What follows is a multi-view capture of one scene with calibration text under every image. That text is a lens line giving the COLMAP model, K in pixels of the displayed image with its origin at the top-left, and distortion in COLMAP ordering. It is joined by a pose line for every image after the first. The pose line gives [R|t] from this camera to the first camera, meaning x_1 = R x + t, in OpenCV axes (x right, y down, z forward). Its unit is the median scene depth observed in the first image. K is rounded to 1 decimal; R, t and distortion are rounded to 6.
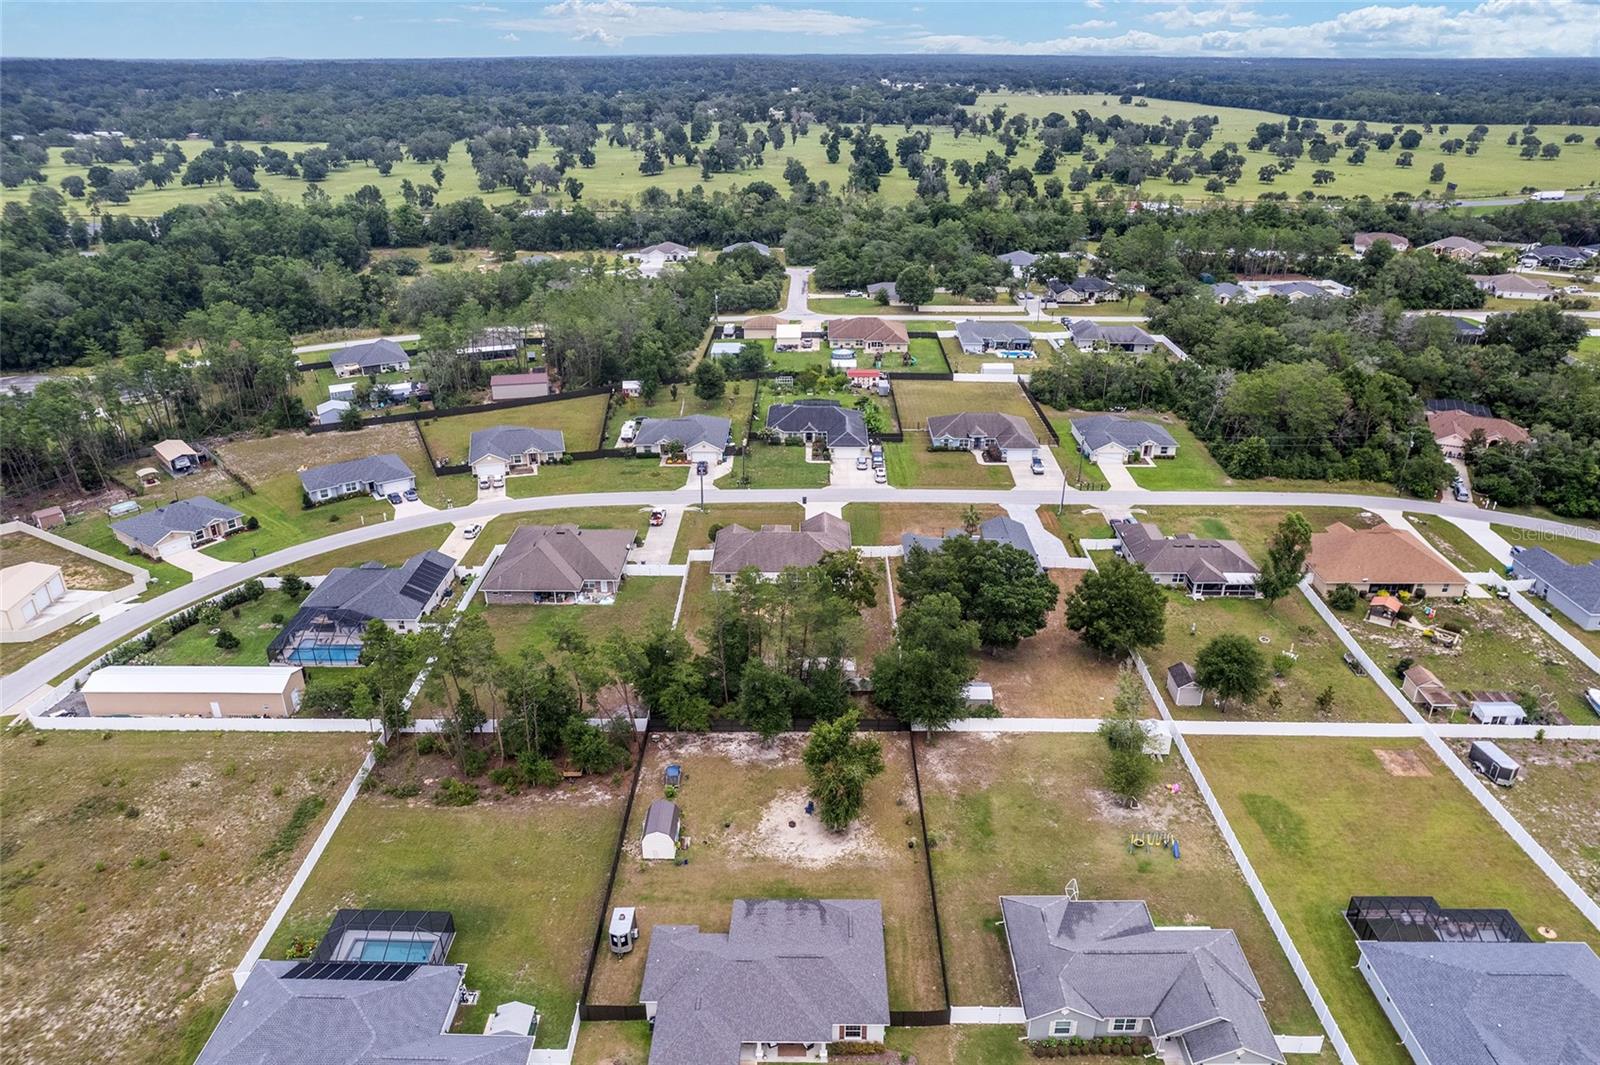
lens RADIAL K [[1086.6, 0, 805.7], [0, 1086.6, 555.2], [0, 0, 1]] dist [-0.078987, 0.065145]
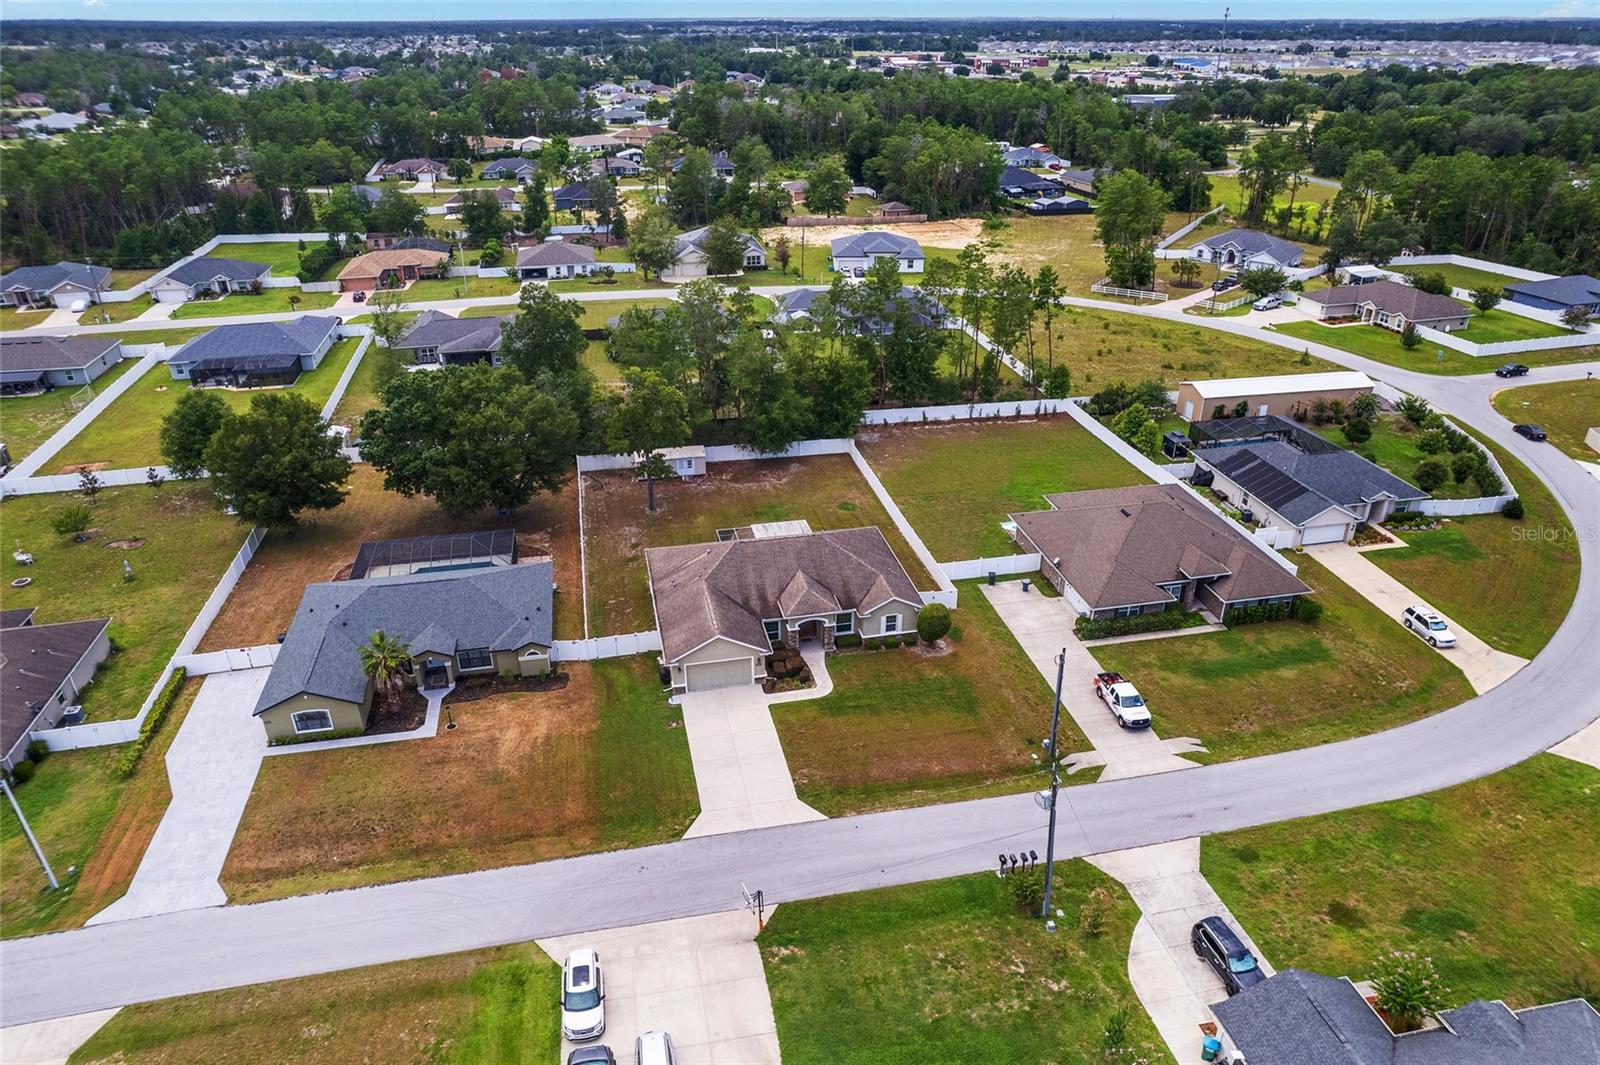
lens RADIAL K [[1040.6, 0, 805.9], [0, 1040.6, 552.4], [0, 0, 1]] dist [-0.086895, 0.079264]
pose [[-0.977144, 0.099025, -0.188107, 0.049456], [-0.089903, 0.609347, 0.787790, -0.334815], [0.192633, 0.786696, -0.586517, 1.027683]]
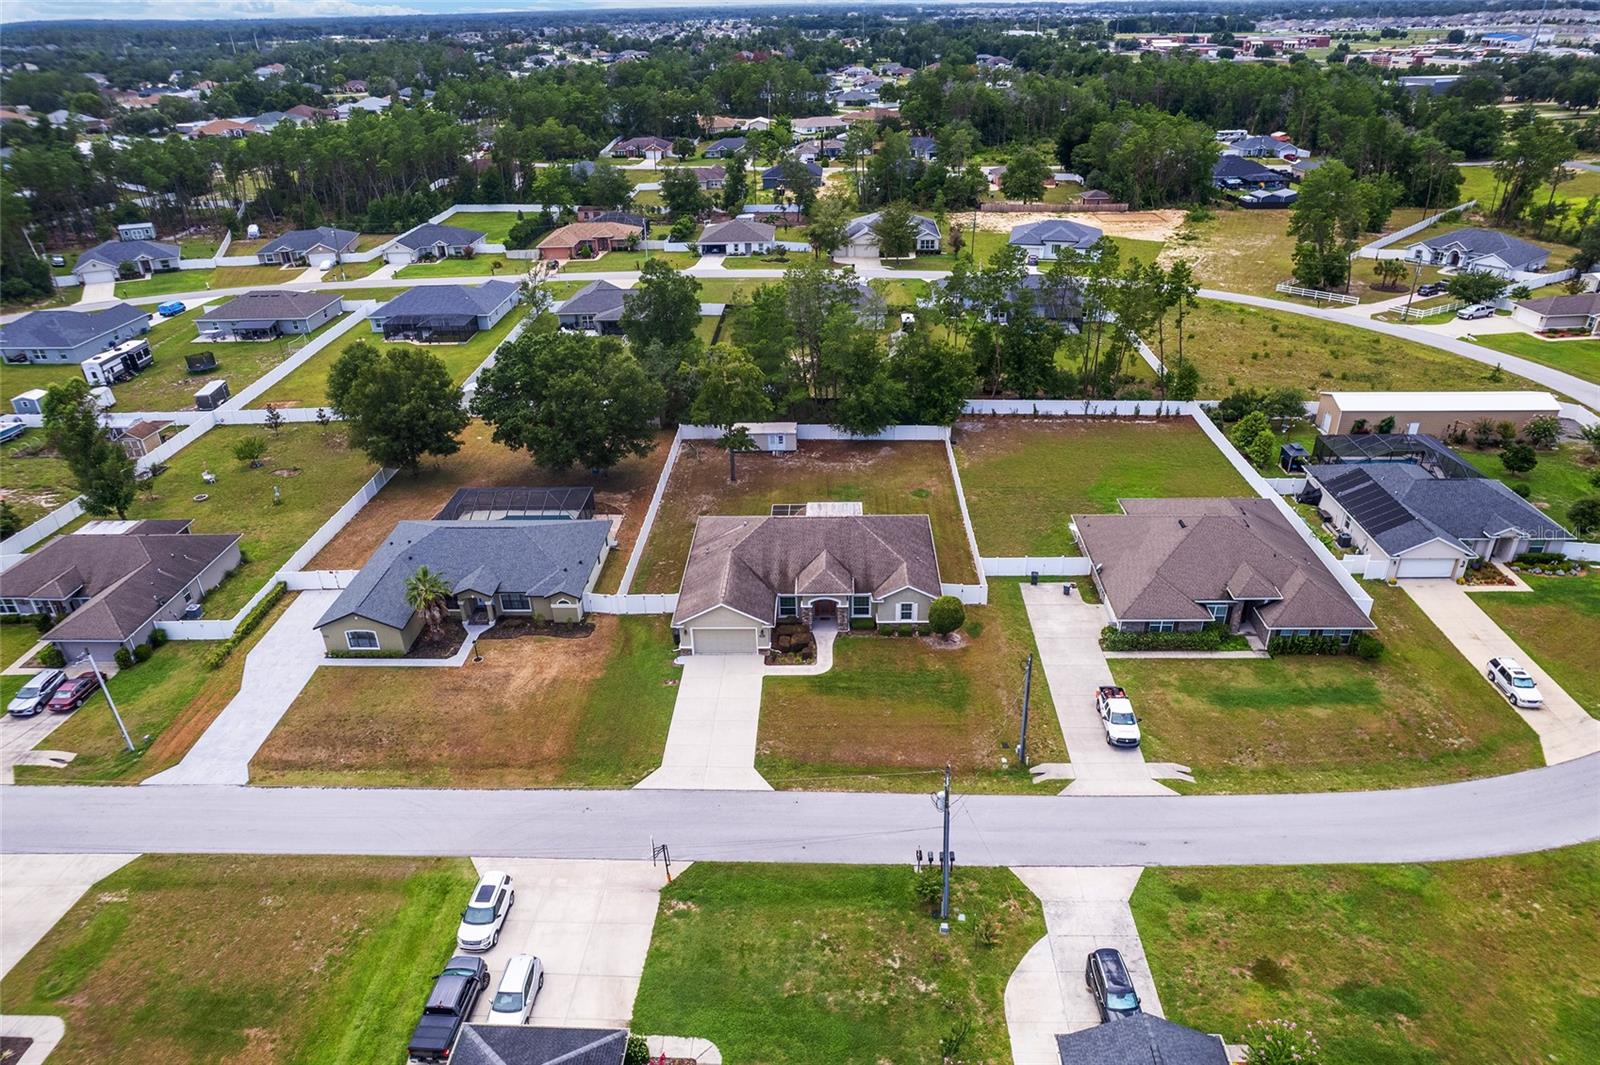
lens RADIAL K [[1027.6, 0, 806.3], [0, 1027.6, 546.1], [0, 0, 1]] dist [-0.088145, 0.080017]
pose [[-0.999477, 0.005677, 0.031843, -0.027572], [0.028970, 0.594952, 0.803239, -0.340304], [-0.014385, 0.803742, -0.594805, 1.036678]]
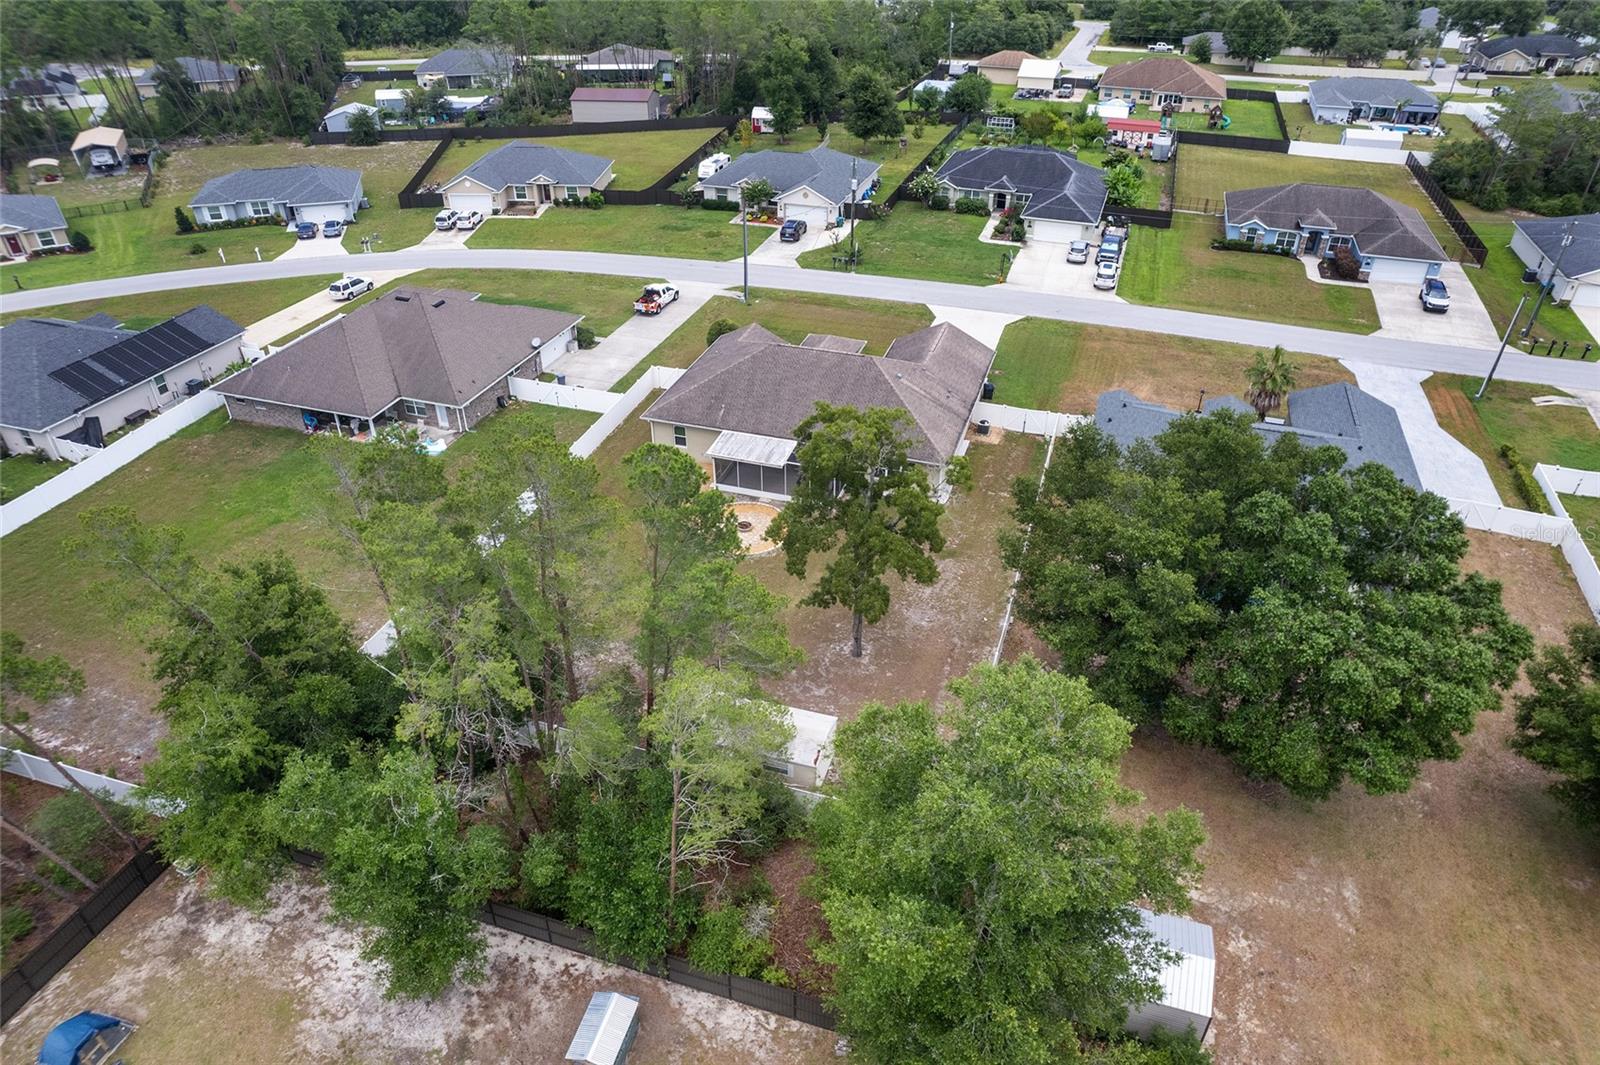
lens RADIAL K [[1027.6, 0, 806.3], [0, 1027.6, 546.1], [0, 0, 1]] dist [-0.088145, 0.080017]
pose [[0.953018, 0.172322, -0.249124, 0.072205], [-0.132303, 0.976623, 0.169420, -0.009999], [0.272495, -0.128500, 0.953538, 0.457109]]
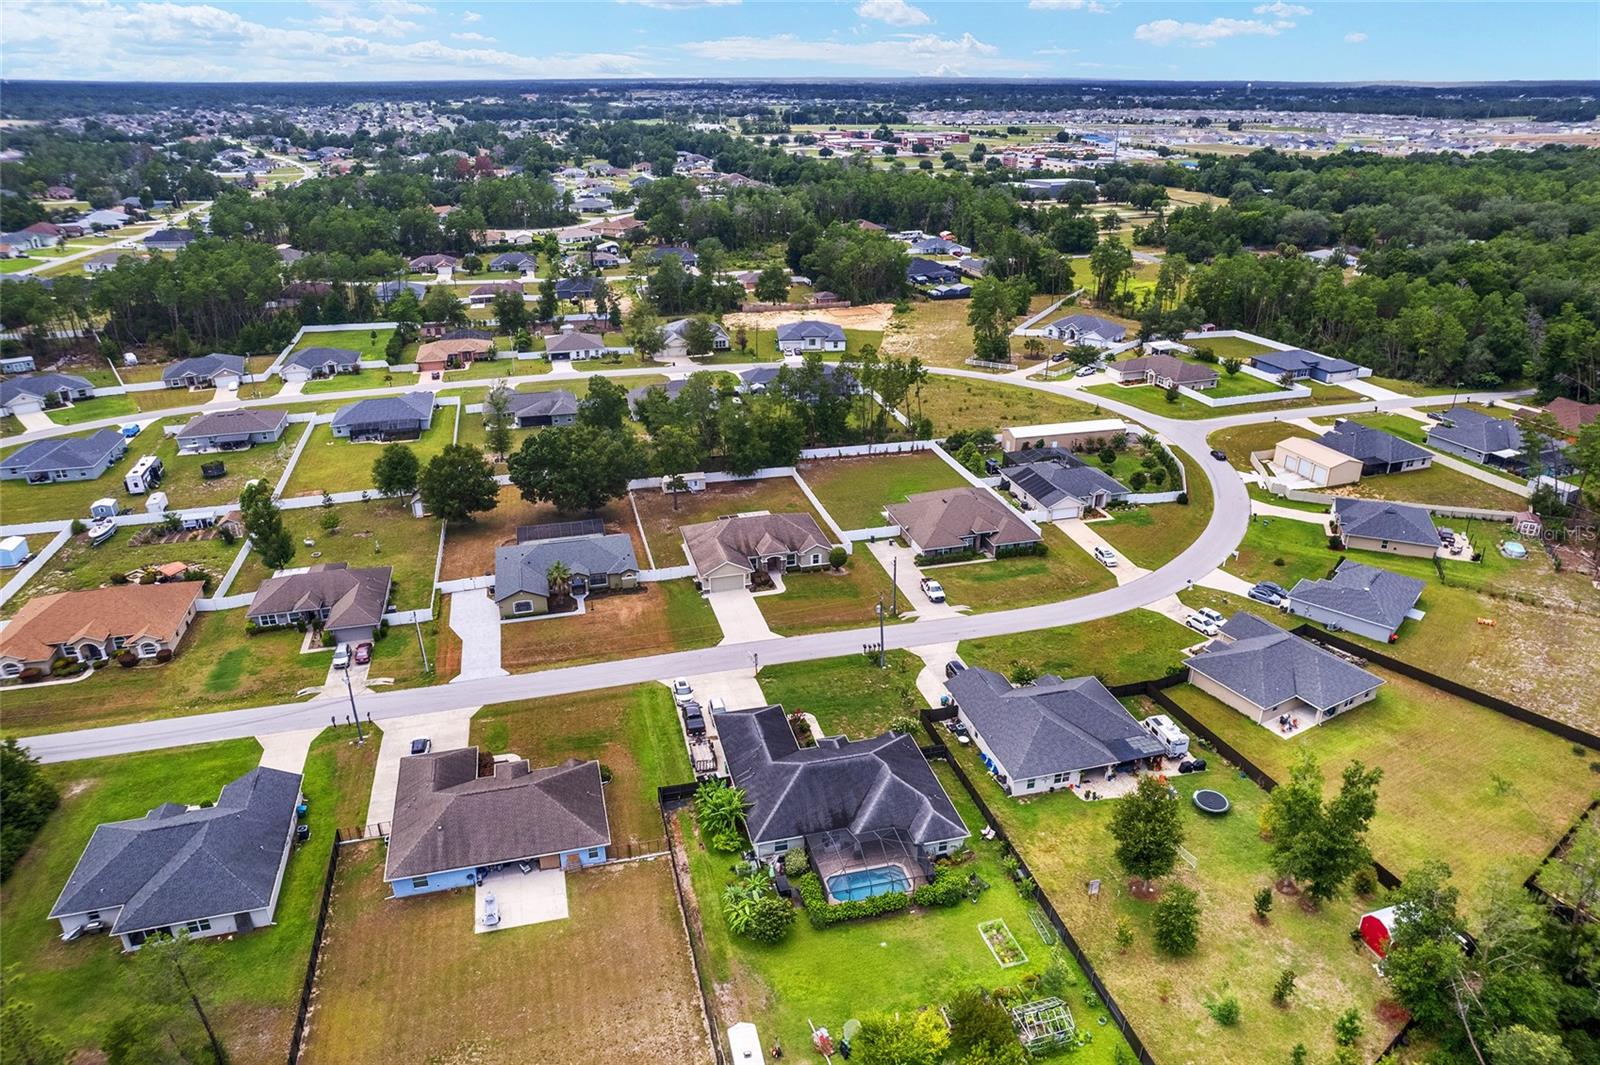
lens RADIAL K [[1047.8, 0, 807.8], [0, 1047.8, 548.1], [0, 0, 1]] dist [-0.080973, 0.070314]
pose [[-0.963816, 0.110723, -0.242487, 0.132711], [-0.113910, 0.651352, 0.750177, -0.577476], [0.241006, 0.750654, -0.615171, 1.277536]]
